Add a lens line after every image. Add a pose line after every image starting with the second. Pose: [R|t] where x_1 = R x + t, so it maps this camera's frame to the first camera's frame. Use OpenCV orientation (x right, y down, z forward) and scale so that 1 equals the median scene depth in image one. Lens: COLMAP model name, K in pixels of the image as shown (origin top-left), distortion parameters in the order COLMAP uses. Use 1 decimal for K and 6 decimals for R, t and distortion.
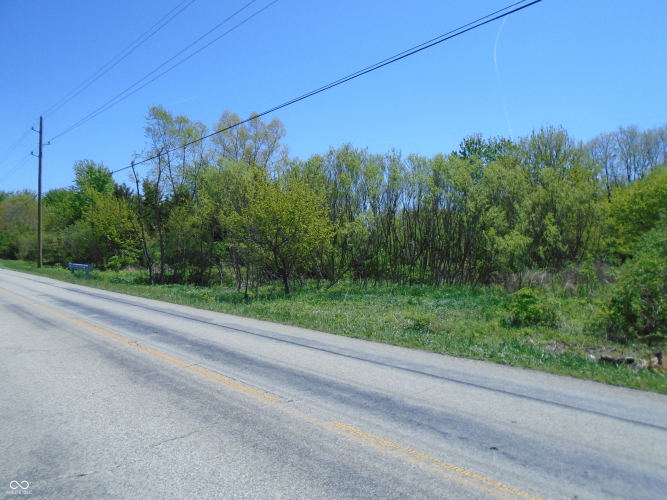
lens RADIAL K [[500.5, 0, 331.0], [0, 500.5, 249.2], [0, 0, 1]] dist [-0.009928, -0.001620]
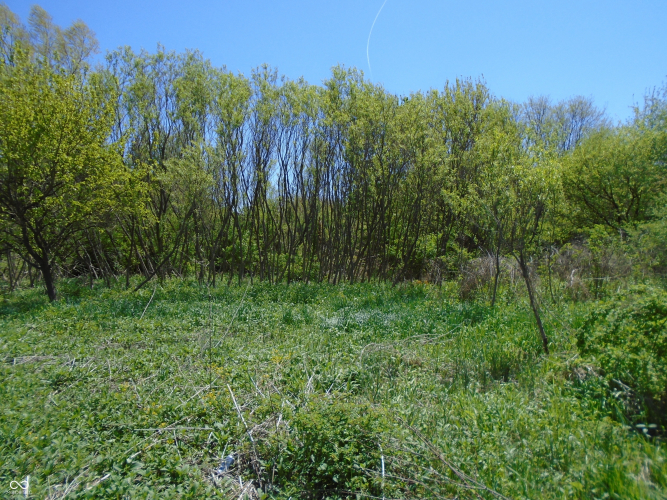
lens RADIAL K [[500.5, 0, 333.5], [0, 500.5, 248.4], [0, 0, 1]] dist [-0.009928, -0.001620]
pose [[0.969480, 0.007288, 0.245061, 0.054251], [-0.007529, 0.999972, 0.000048, 0.025749], [-0.245054, -0.001891, 0.969508, 0.345267]]
